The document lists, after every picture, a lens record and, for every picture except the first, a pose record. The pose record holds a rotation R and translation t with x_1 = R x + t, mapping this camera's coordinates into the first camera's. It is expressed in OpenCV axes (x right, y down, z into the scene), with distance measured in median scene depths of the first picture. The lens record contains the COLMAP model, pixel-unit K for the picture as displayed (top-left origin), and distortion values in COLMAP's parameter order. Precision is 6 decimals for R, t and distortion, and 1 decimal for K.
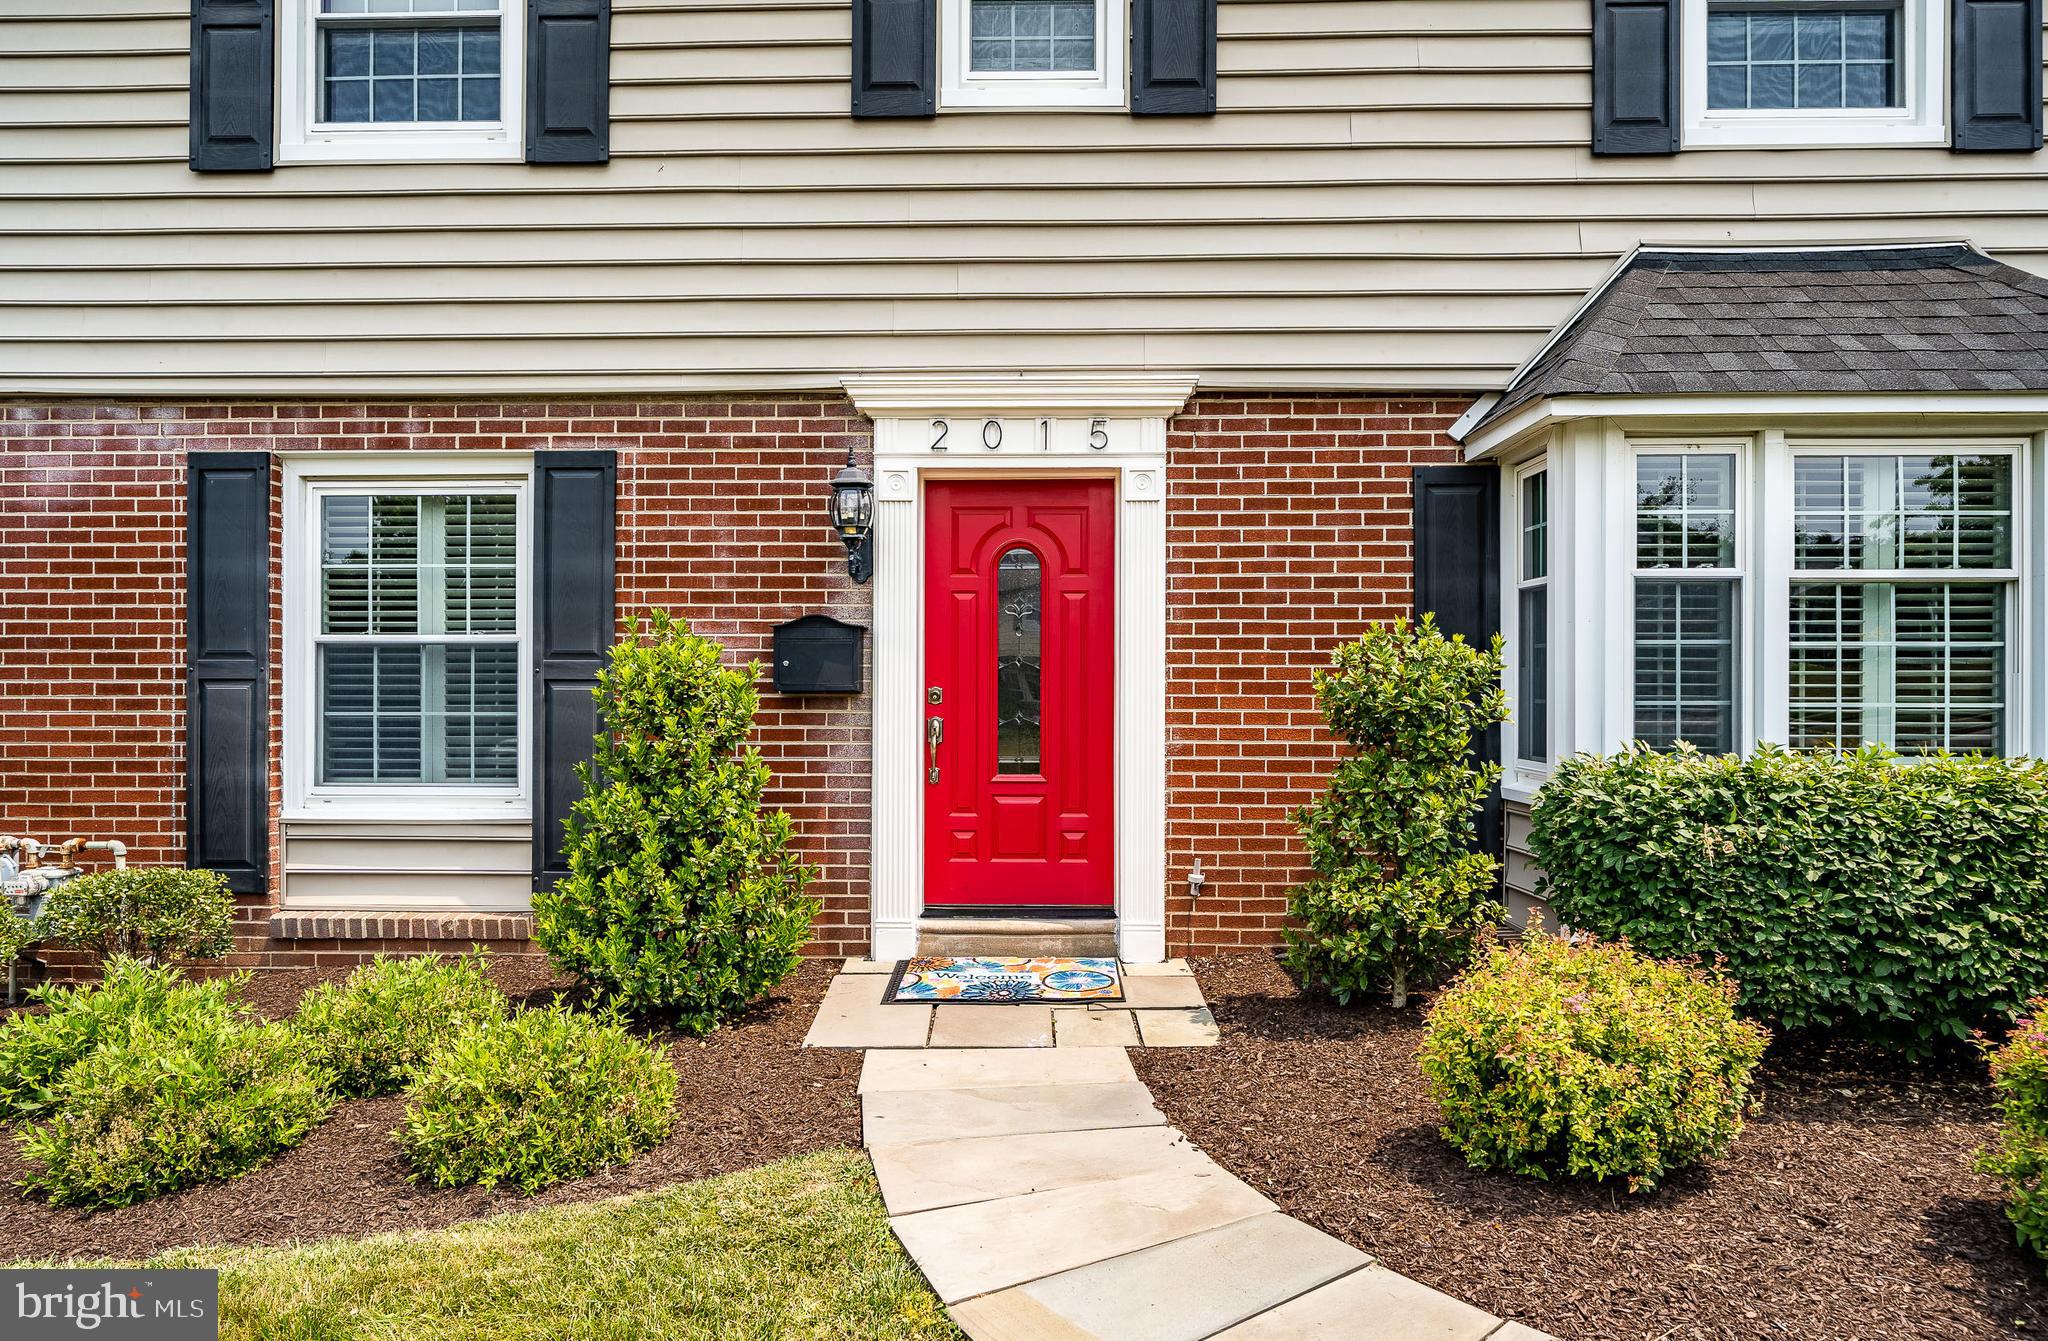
lens RADIAL K [[1212.2, 0, 1024.0], [0, 1212.2, 670.5], [0, 0, 1]] dist [0.001649, 0.001419]
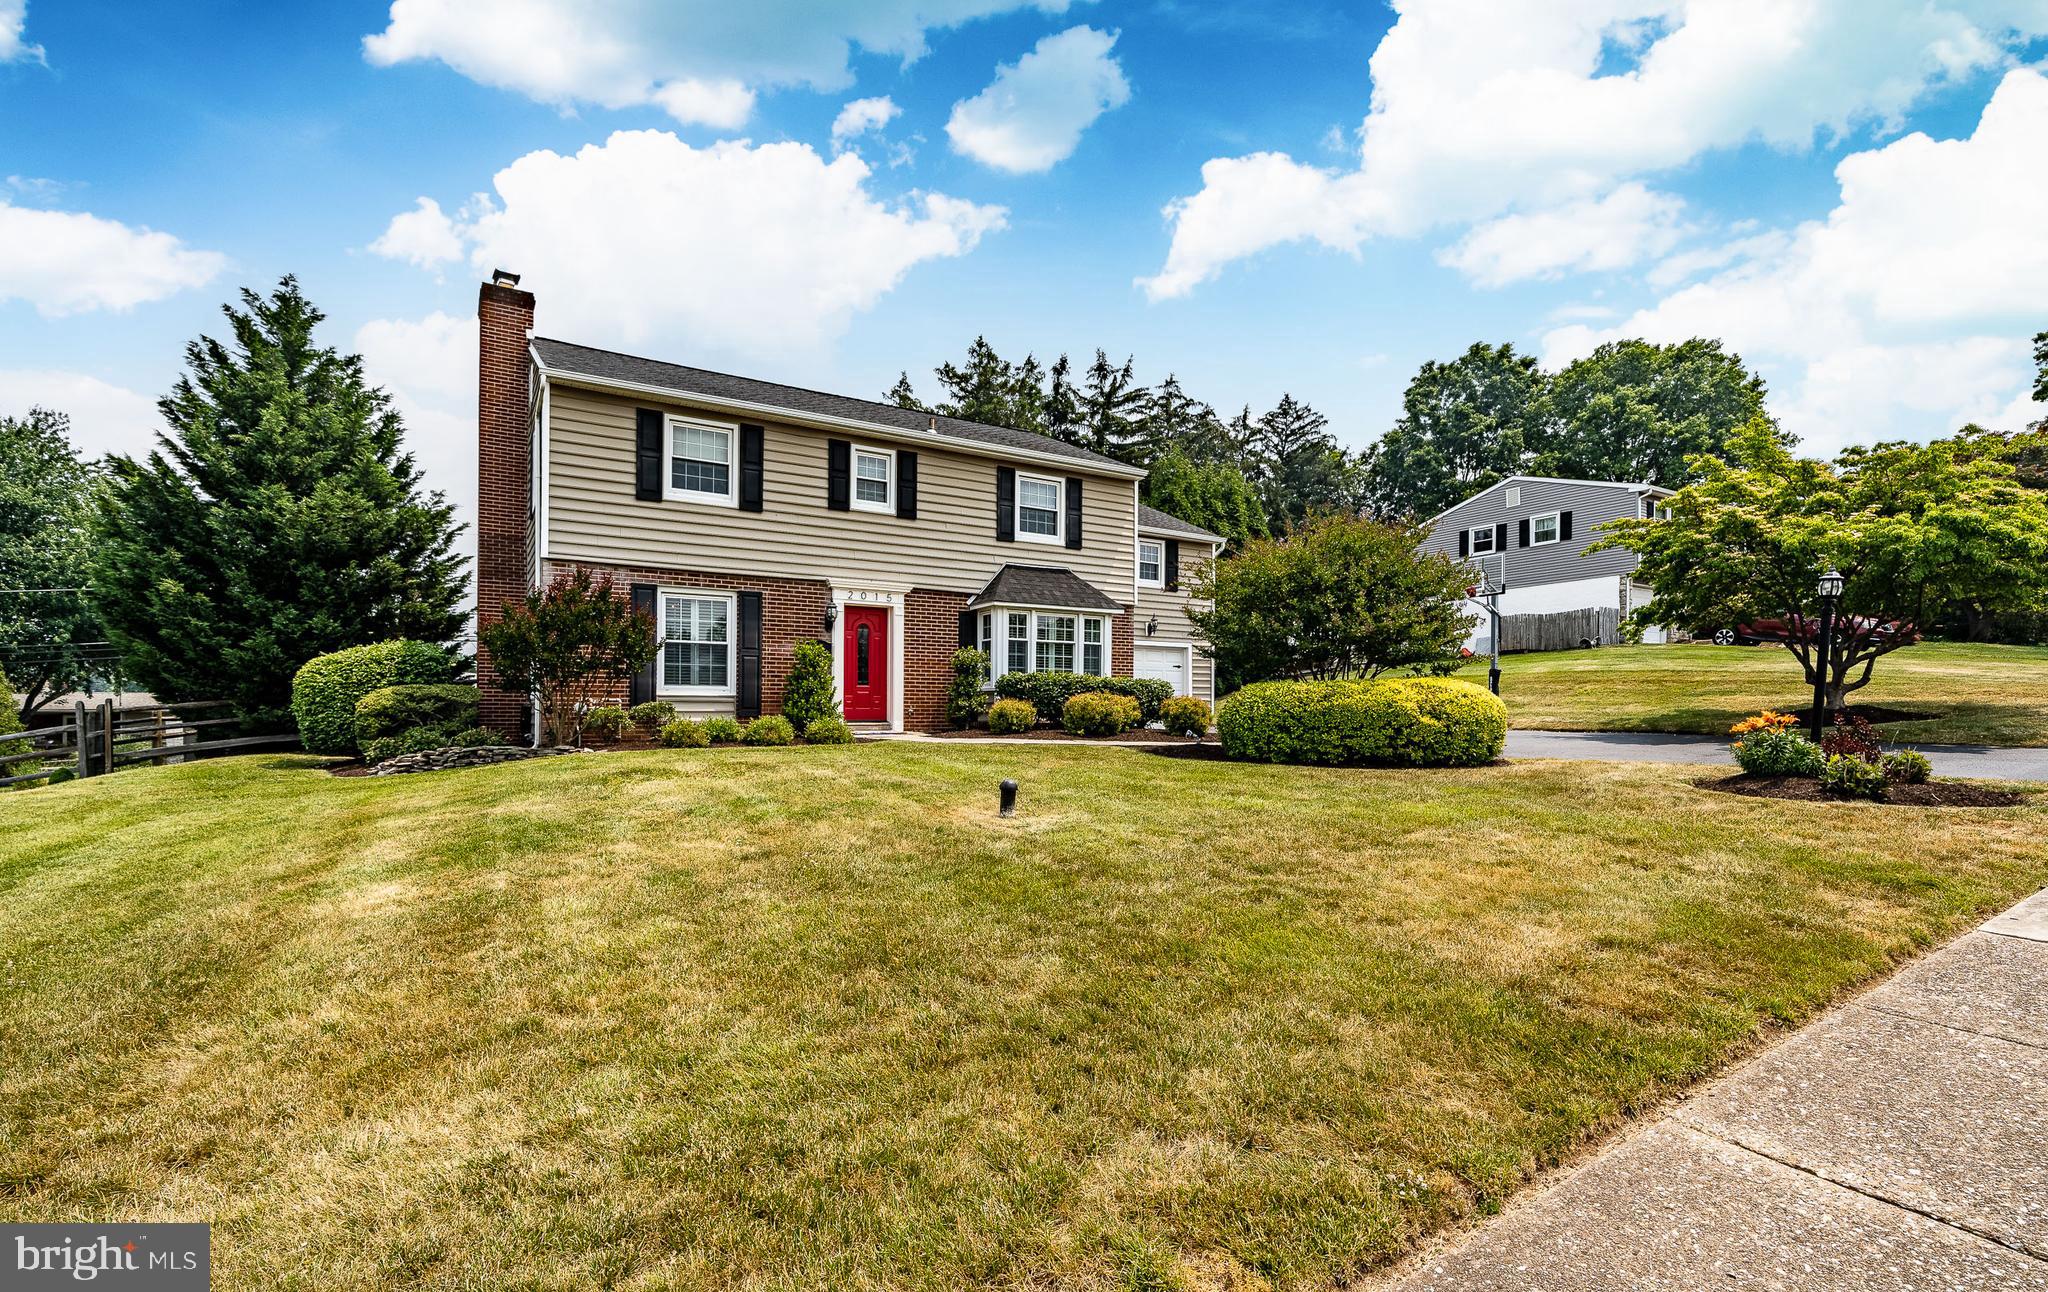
lens RADIAL K [[905.8, 0, 1020.3], [0, 905.8, 698.9], [0, 0, 1]] dist [-0.000643, 0.000898]
pose [[0.840221, 0.008625, 0.542176, -1.156222], [-0.005710, 0.999959, -0.007058, 0.150258], [-0.542214, 0.002834, 0.840236, -1.674810]]
